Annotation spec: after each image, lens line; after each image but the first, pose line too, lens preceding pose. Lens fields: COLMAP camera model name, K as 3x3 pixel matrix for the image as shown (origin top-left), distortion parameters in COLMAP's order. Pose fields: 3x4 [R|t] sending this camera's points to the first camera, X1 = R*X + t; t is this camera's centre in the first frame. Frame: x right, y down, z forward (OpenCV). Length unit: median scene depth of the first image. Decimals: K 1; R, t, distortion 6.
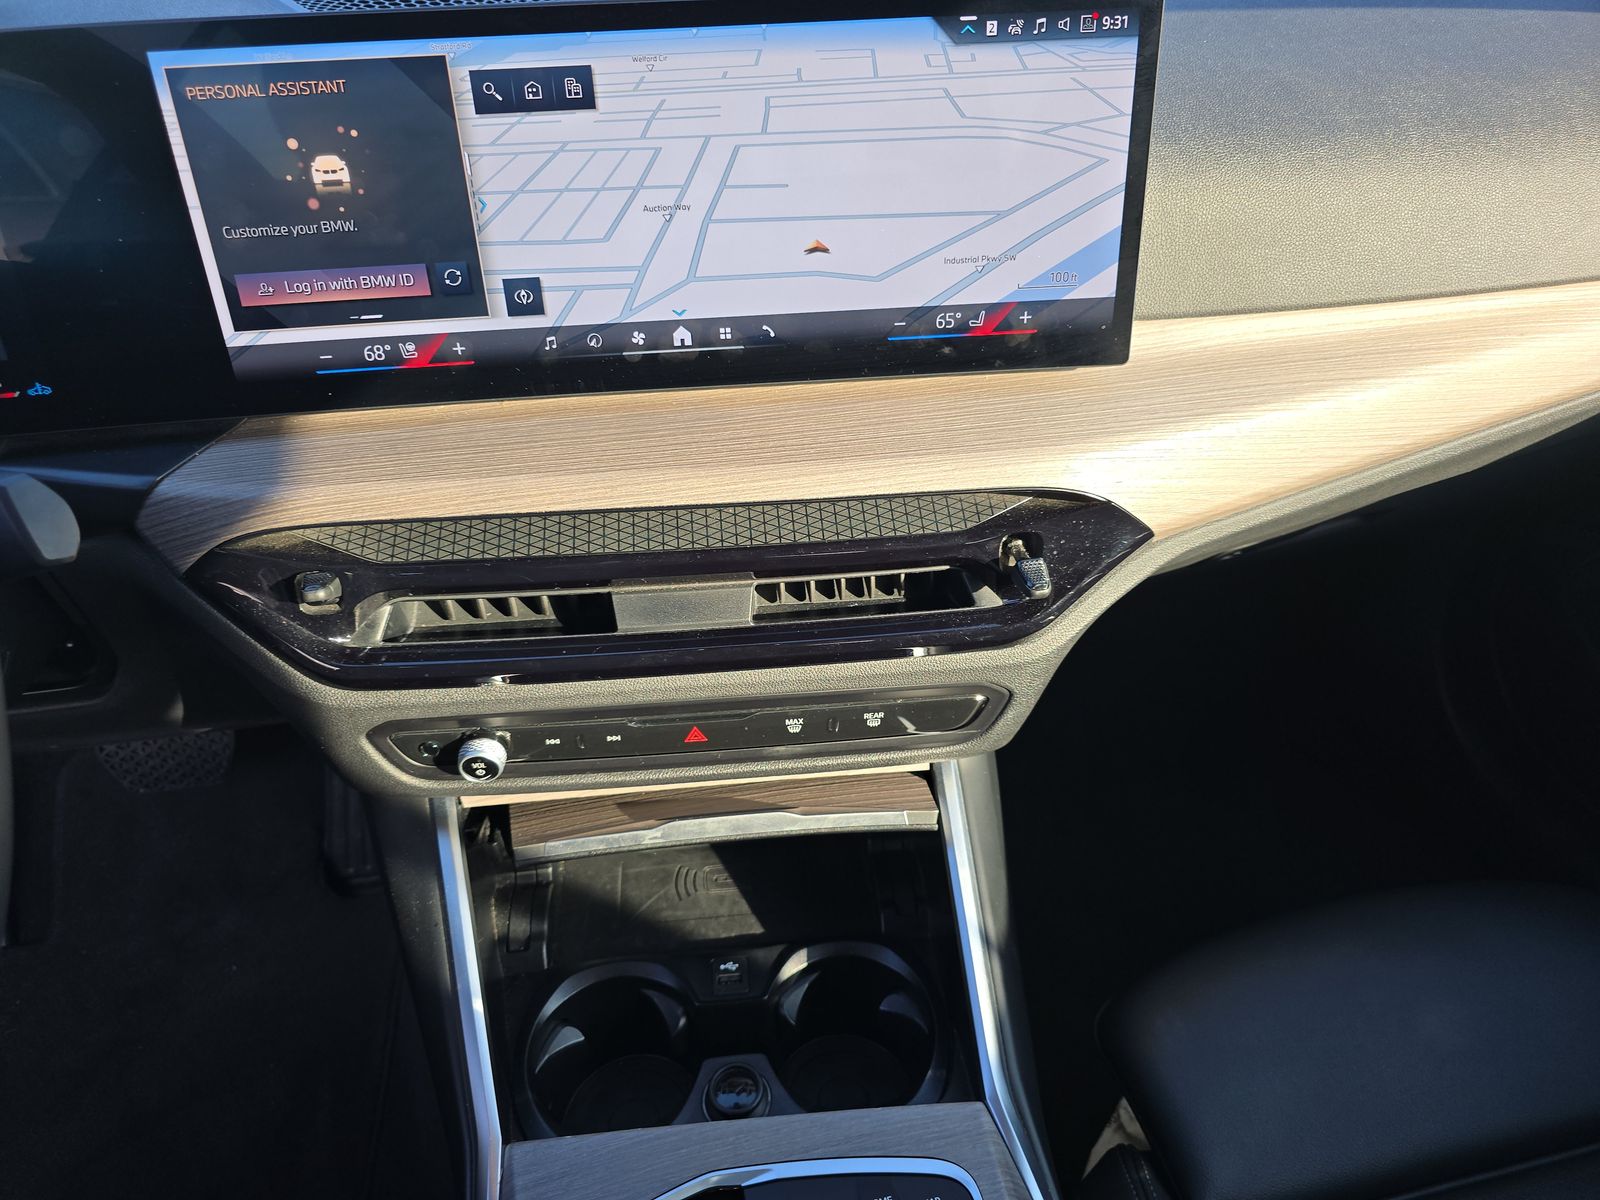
lens RADIAL K [[1140.3, 0, 795.0], [0, 1140.3, 601.9], [0, 0, 1]] dist [0.070188, -0.068929]
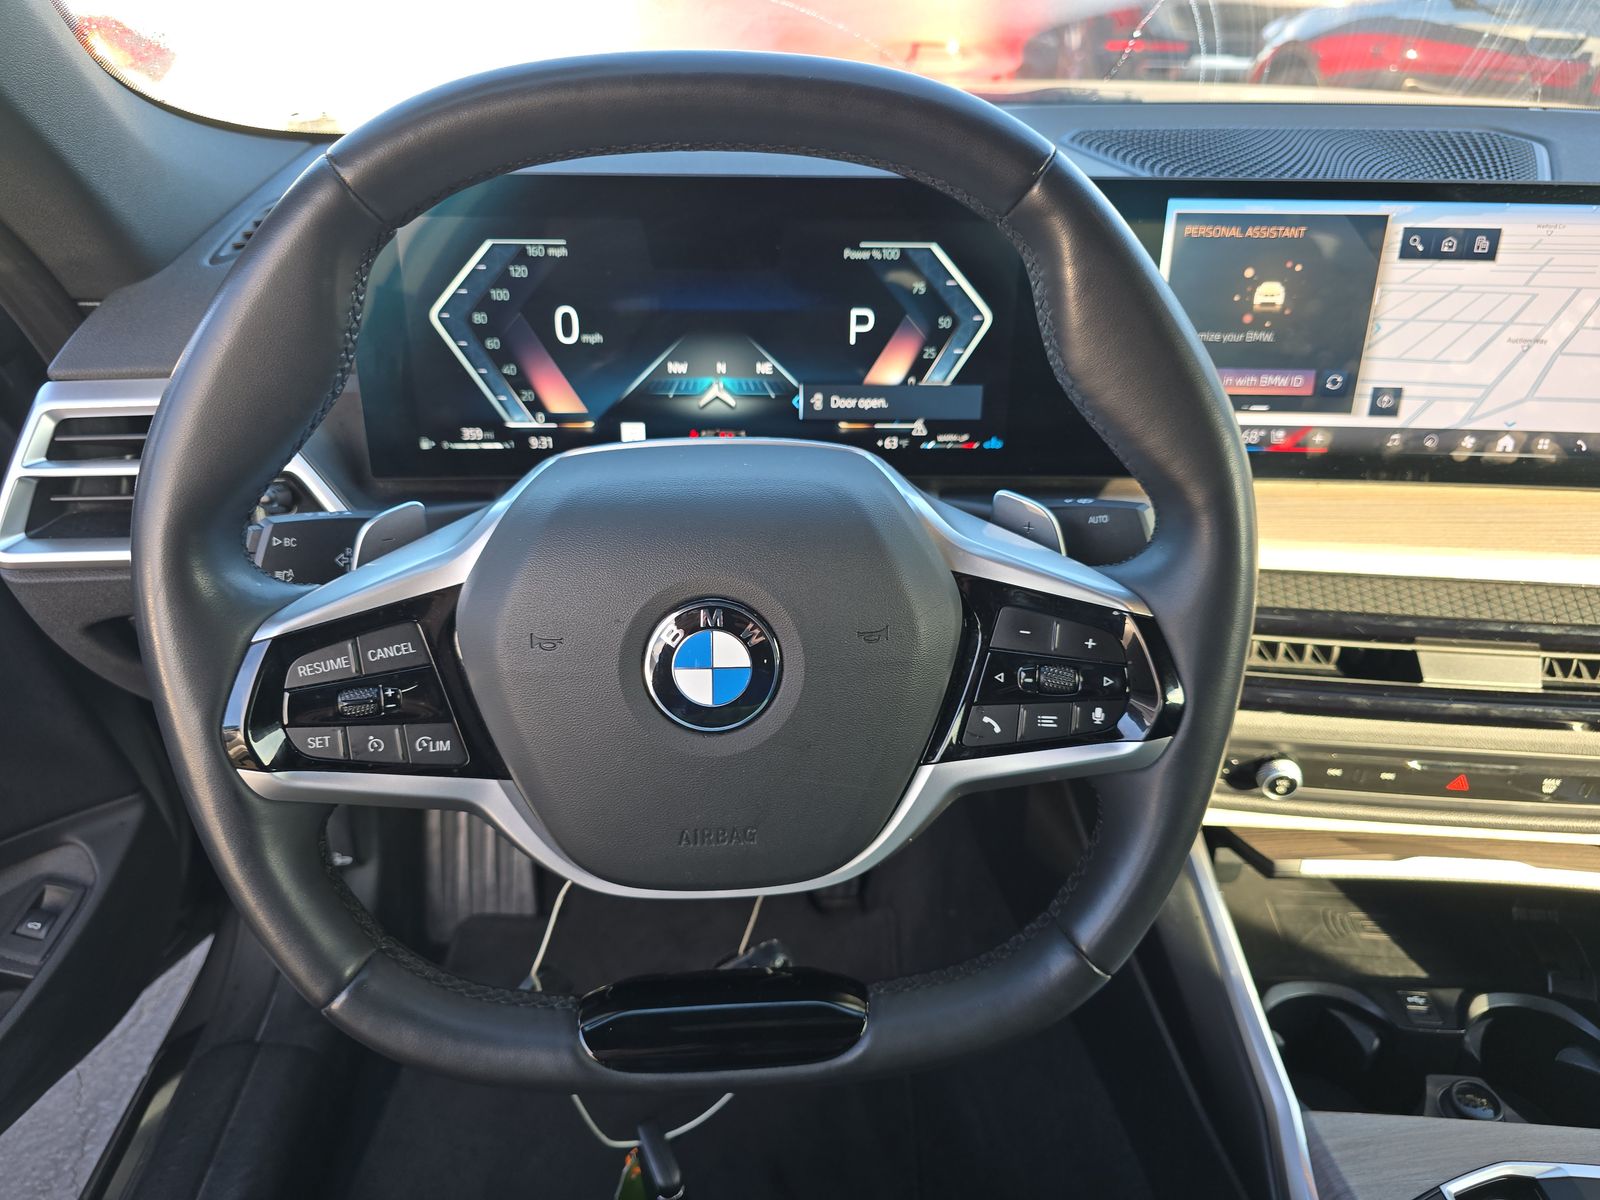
lens RADIAL K [[1140.3, 0, 795.0], [0, 1140.3, 601.9], [0, 0, 1]] dist [0.070188, -0.068929]
pose [[0.988325, 0.106795, -0.108666, -0.698996], [-0.116737, 0.989108, -0.089656, 0.129825], [0.097907, 0.101295, 0.990027, -0.262463]]
